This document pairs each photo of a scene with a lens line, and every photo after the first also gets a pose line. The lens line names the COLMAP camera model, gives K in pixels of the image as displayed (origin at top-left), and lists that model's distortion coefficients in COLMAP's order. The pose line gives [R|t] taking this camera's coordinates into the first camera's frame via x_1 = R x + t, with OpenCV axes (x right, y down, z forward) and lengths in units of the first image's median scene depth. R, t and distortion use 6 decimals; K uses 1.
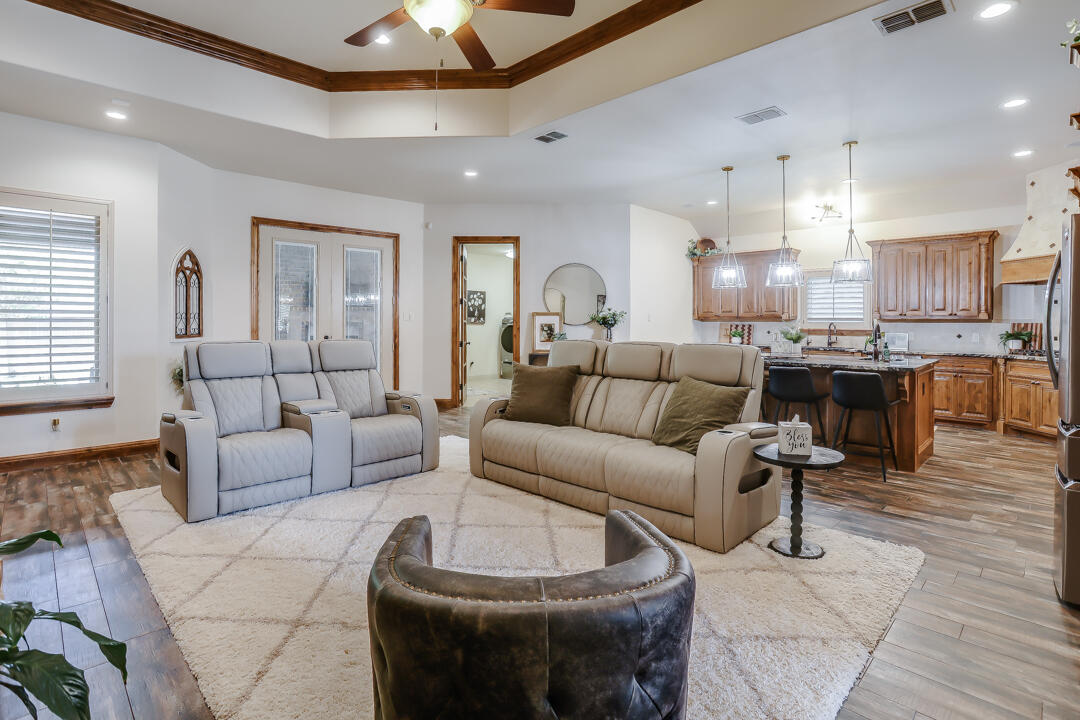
lens RADIAL K [[537.5, 0, 522.2], [0, 537.5, 326.3], [0, 0, 1]] dist [-0.051421, 0.019042]
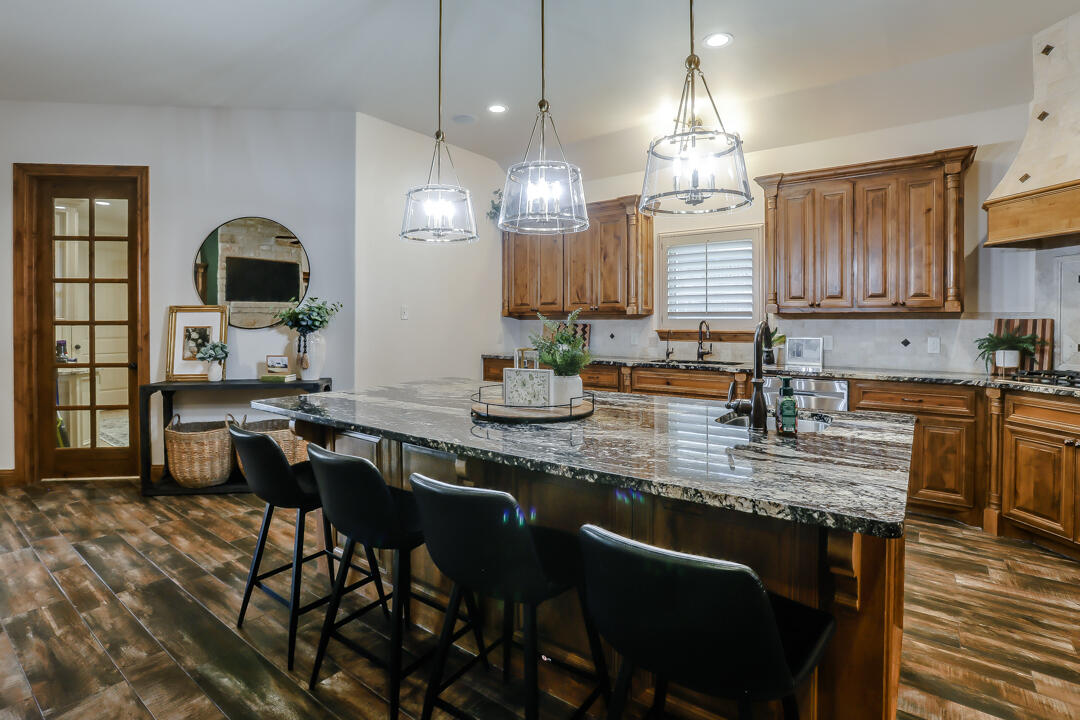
lens RADIAL K [[537.5, 0, 528.9], [0, 537.5, 331.9], [0, 0, 1]] dist [-0.051421, 0.019042]
pose [[0.988588, -0.011359, 0.150217, 0.333518], [0.009091, 0.999834, 0.015776, -0.005254], [-0.150371, -0.014230, 0.988527, 0.481030]]
